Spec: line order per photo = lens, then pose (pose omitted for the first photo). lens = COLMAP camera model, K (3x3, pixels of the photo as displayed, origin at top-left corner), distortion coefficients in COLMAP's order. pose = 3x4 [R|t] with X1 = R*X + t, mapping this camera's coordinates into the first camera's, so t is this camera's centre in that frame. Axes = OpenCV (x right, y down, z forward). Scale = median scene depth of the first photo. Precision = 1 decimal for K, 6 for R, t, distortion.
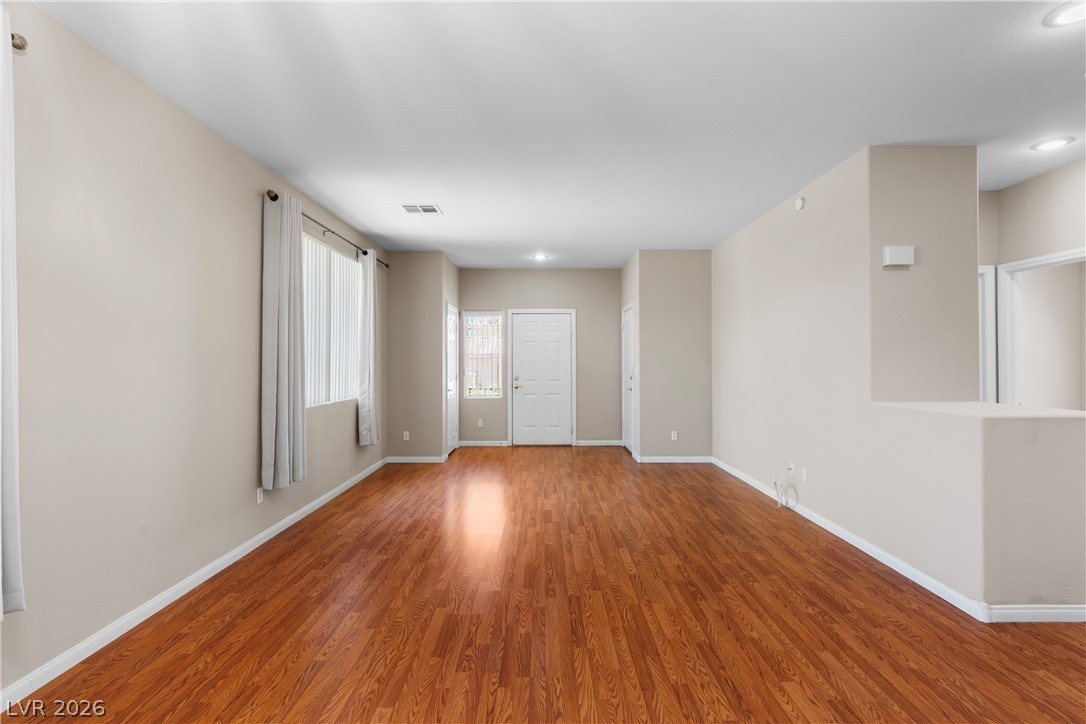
lens RADIAL K [[517.3, 0, 543.0], [0, 517.3, 360.2], [0, 0, 1]] dist [-0.001247, -0.000580]
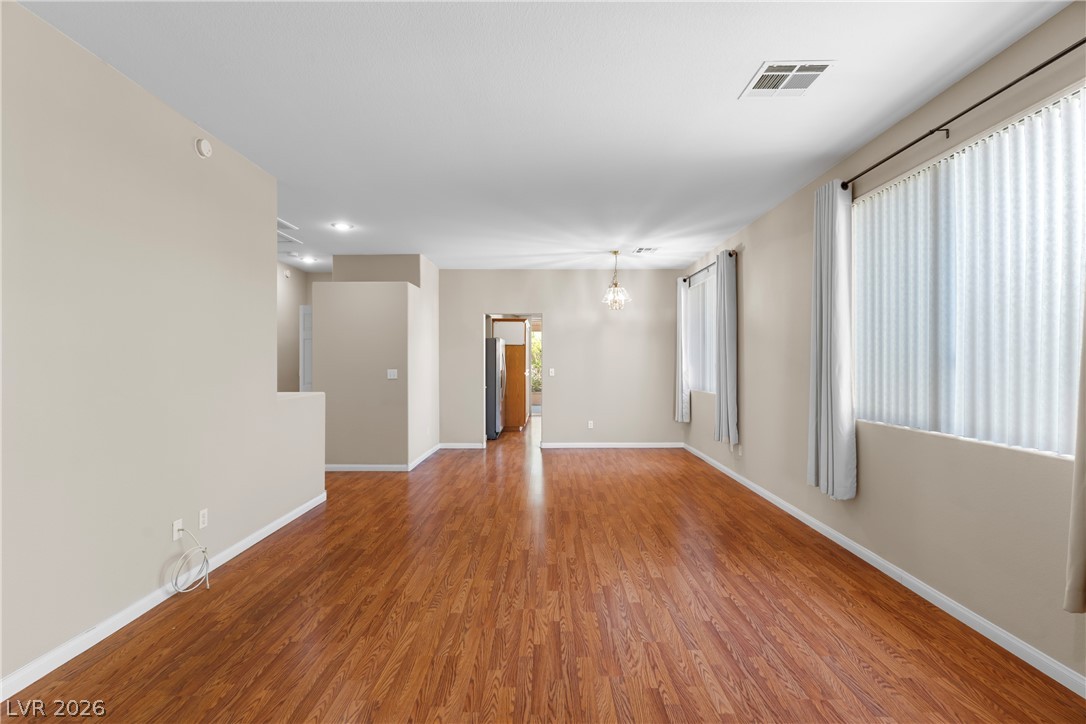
lens RADIAL K [[517.3, 0, 543.1], [0, 517.3, 362.3], [0, 0, 1]] dist [-0.001247, -0.000580]
pose [[-0.999963, 0.005216, 0.006857, 0.018216], [0.005189, 0.999979, -0.003957, 0.004830], [-0.006877, -0.003921, -0.999969, 1.913181]]
